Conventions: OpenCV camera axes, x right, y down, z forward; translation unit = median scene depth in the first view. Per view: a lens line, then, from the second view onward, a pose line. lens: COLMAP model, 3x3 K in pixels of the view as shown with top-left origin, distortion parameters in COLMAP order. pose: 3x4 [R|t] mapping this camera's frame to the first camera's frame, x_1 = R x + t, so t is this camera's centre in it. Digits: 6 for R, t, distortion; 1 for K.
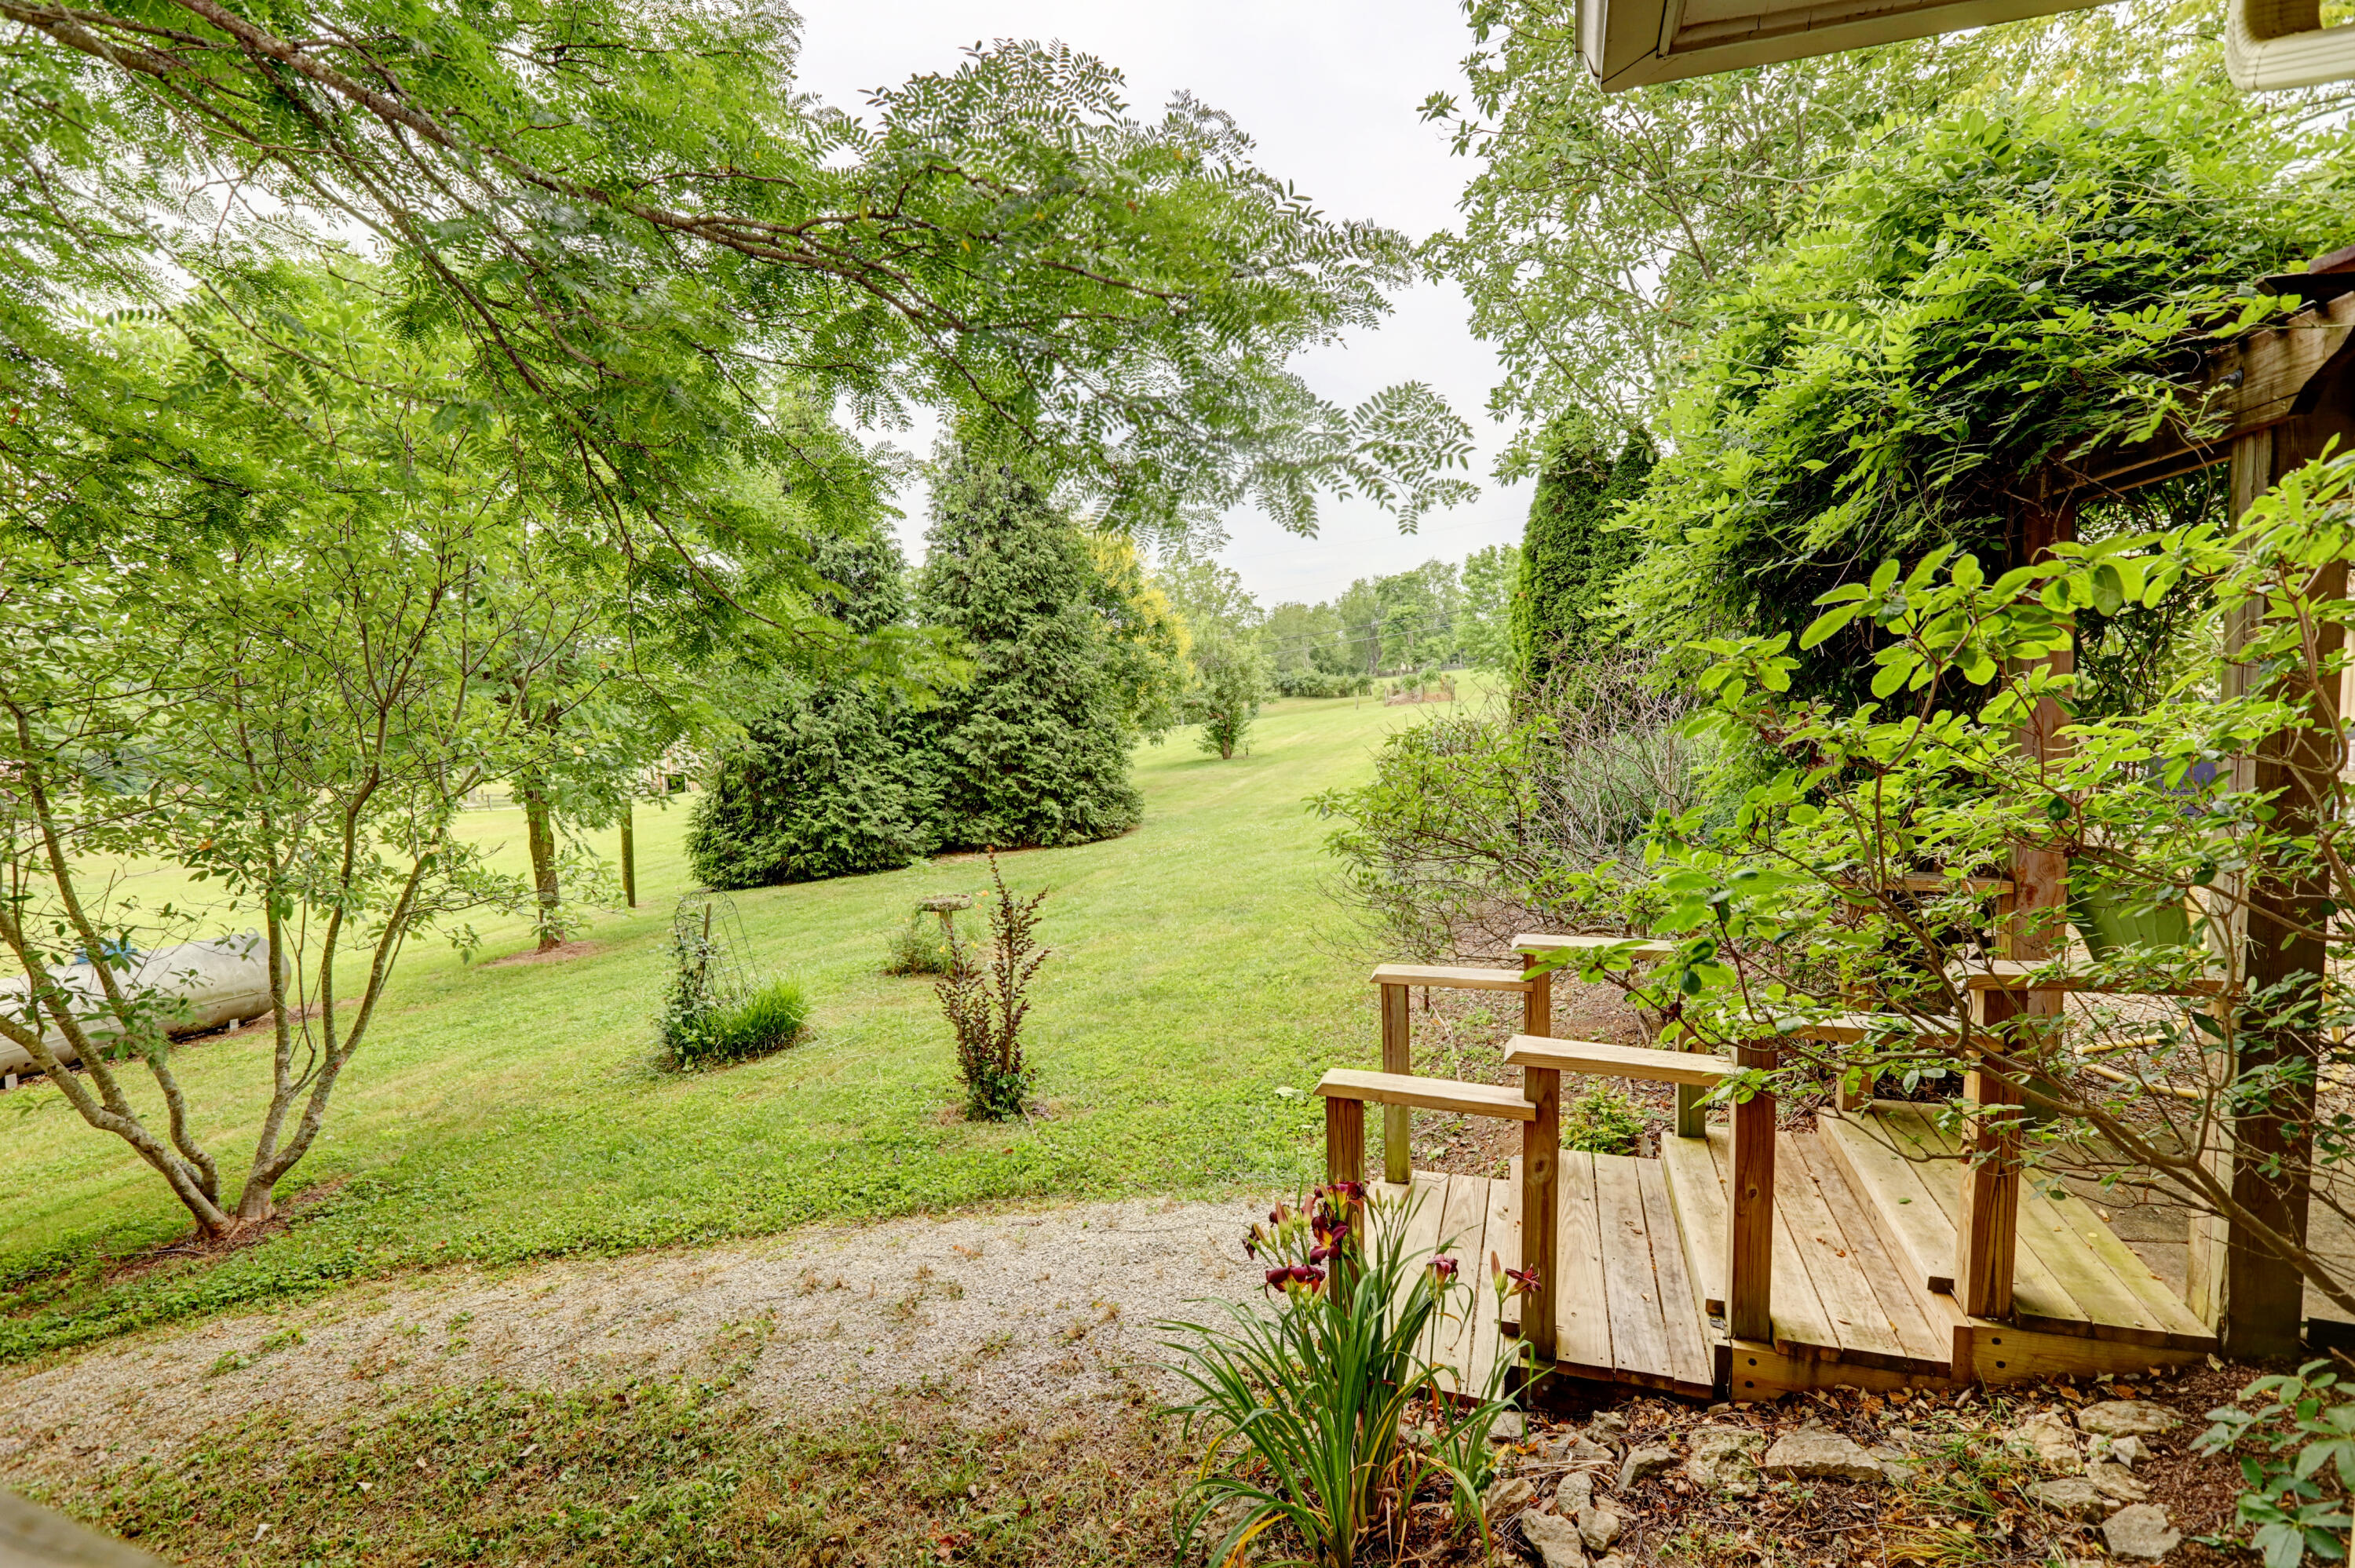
lens RADIAL K [[1079.8, 0, 1172.2], [0, 1079.8, 788.1], [0, 0, 1]] dist [-0.034691, 0.000965]
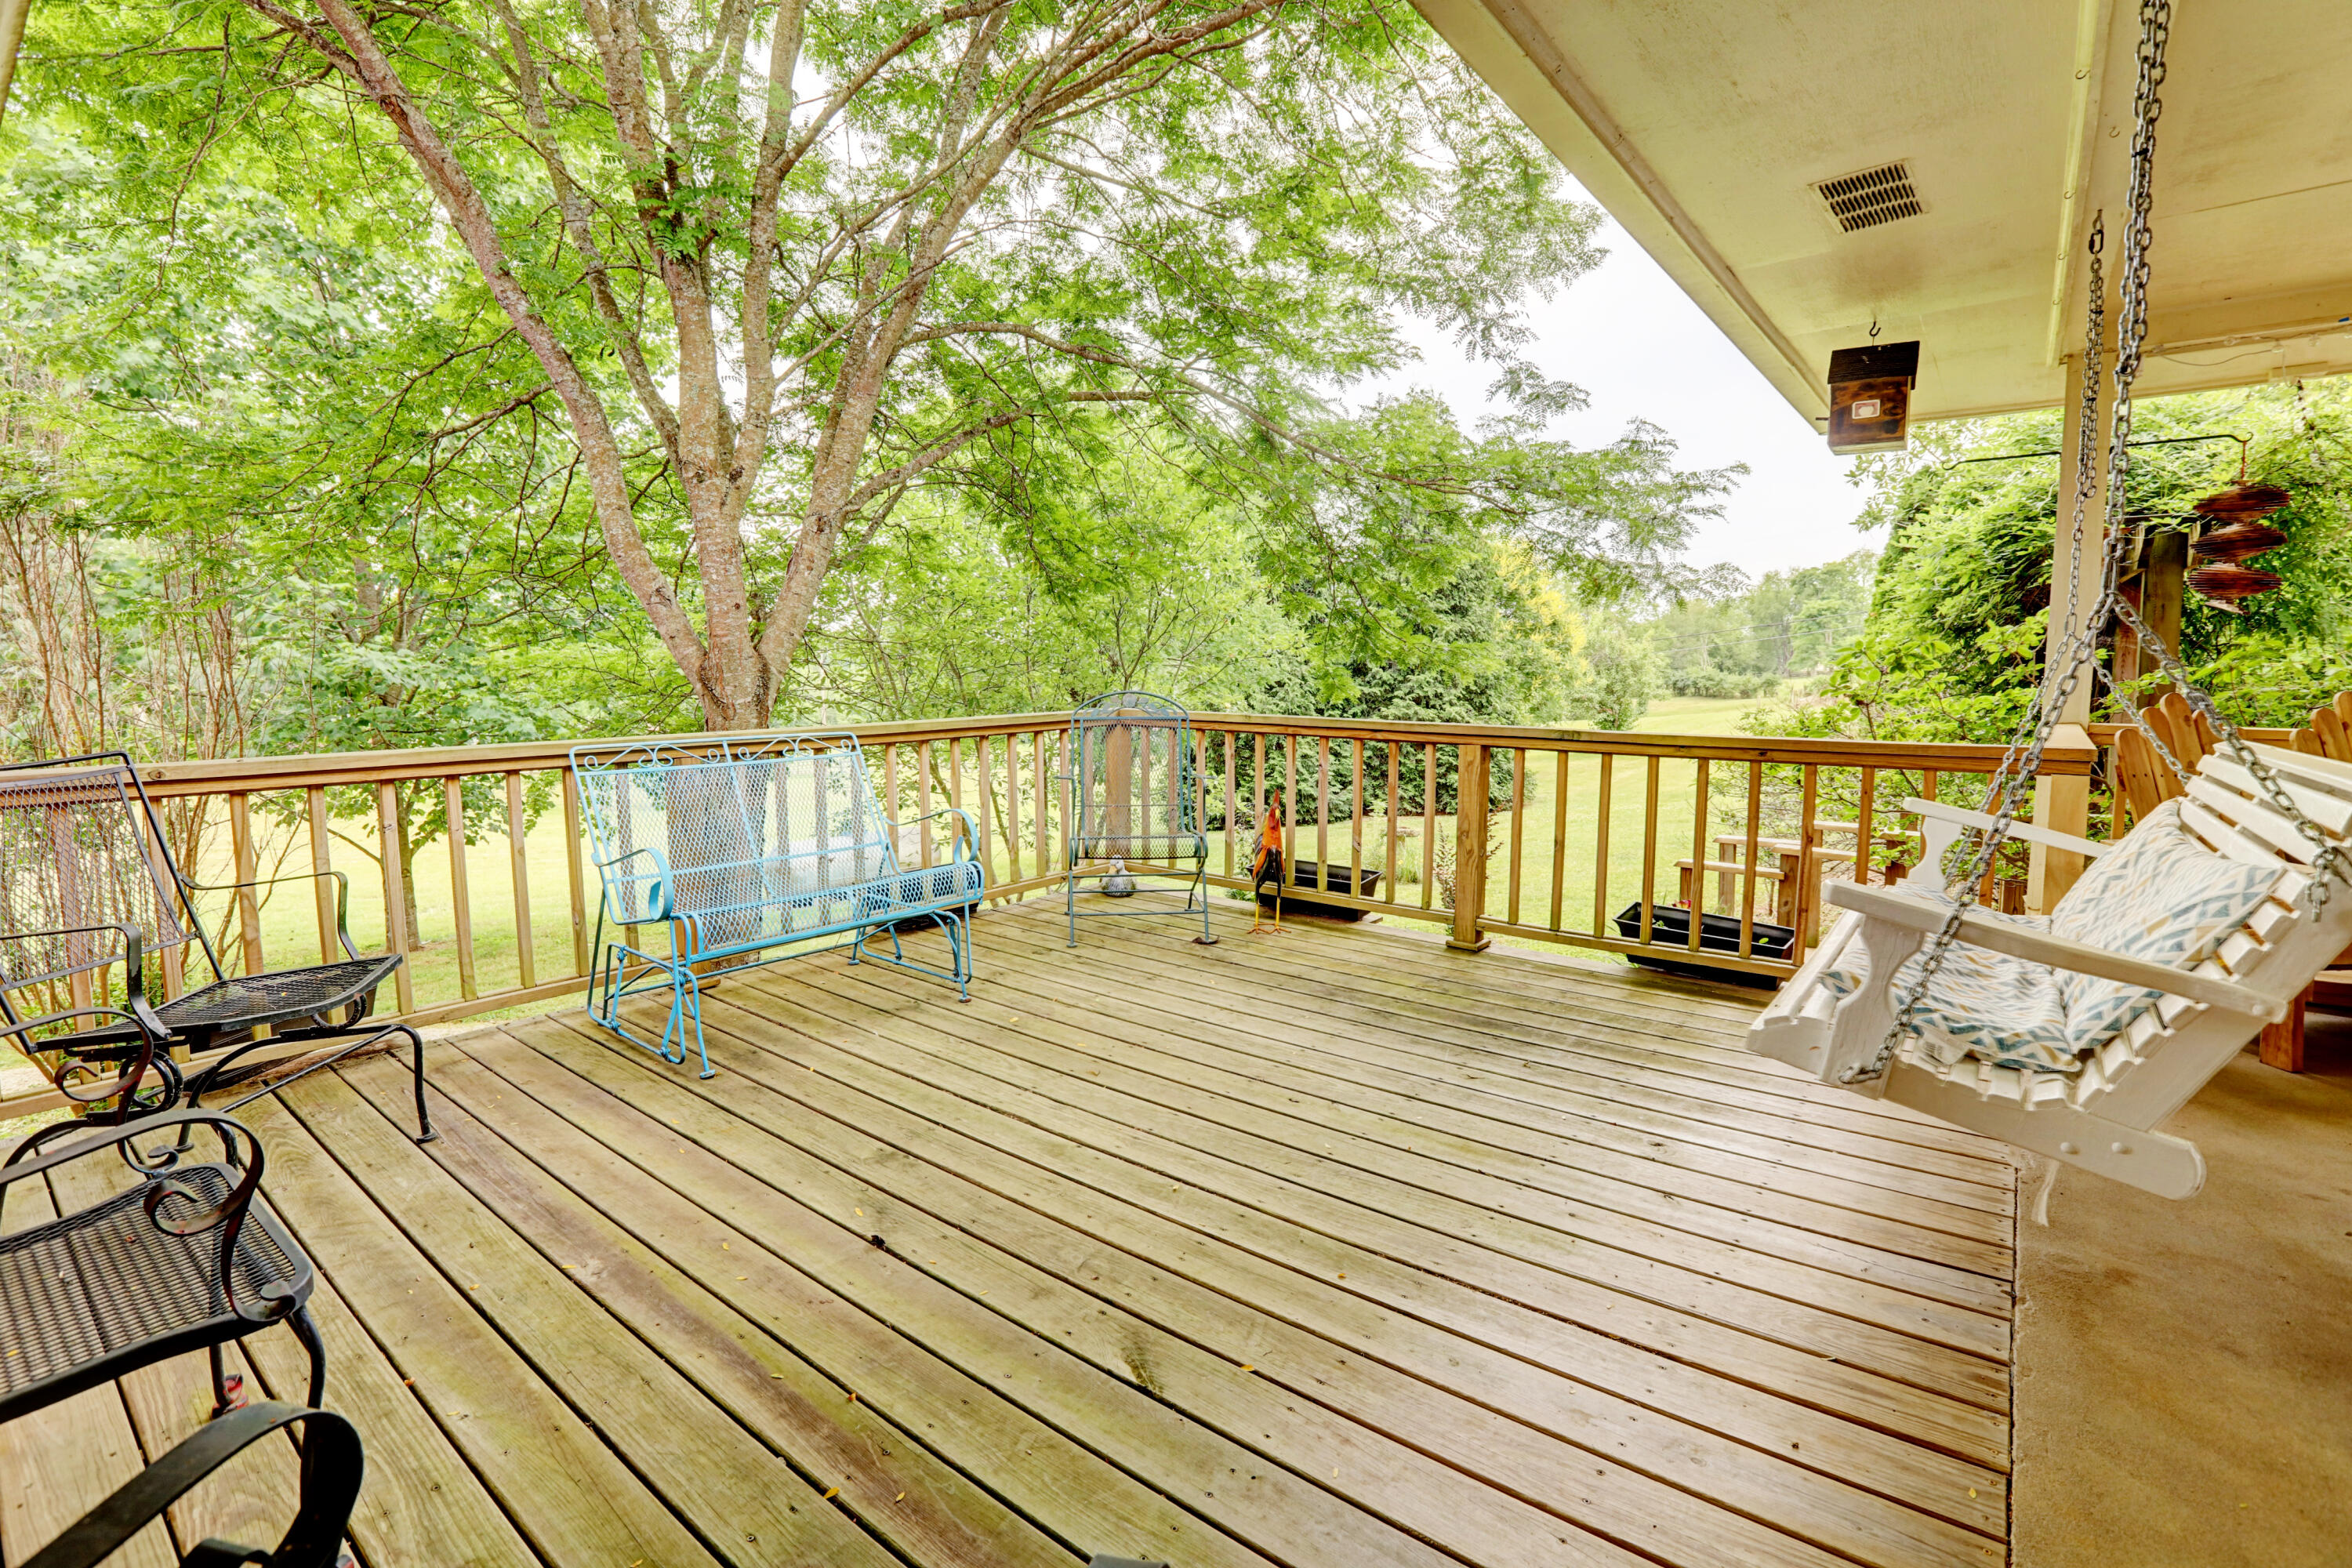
lens RADIAL K [[1078.6, 0, 1180.2], [0, 1078.6, 782.7], [0, 0, 1]] dist [-0.034691, 0.000965]
pose [[0.945660, 0.052904, -0.320826, -0.019395], [-0.052059, 0.998581, 0.011216, 0.021337], [0.320964, 0.006096, 0.947072, -0.191797]]
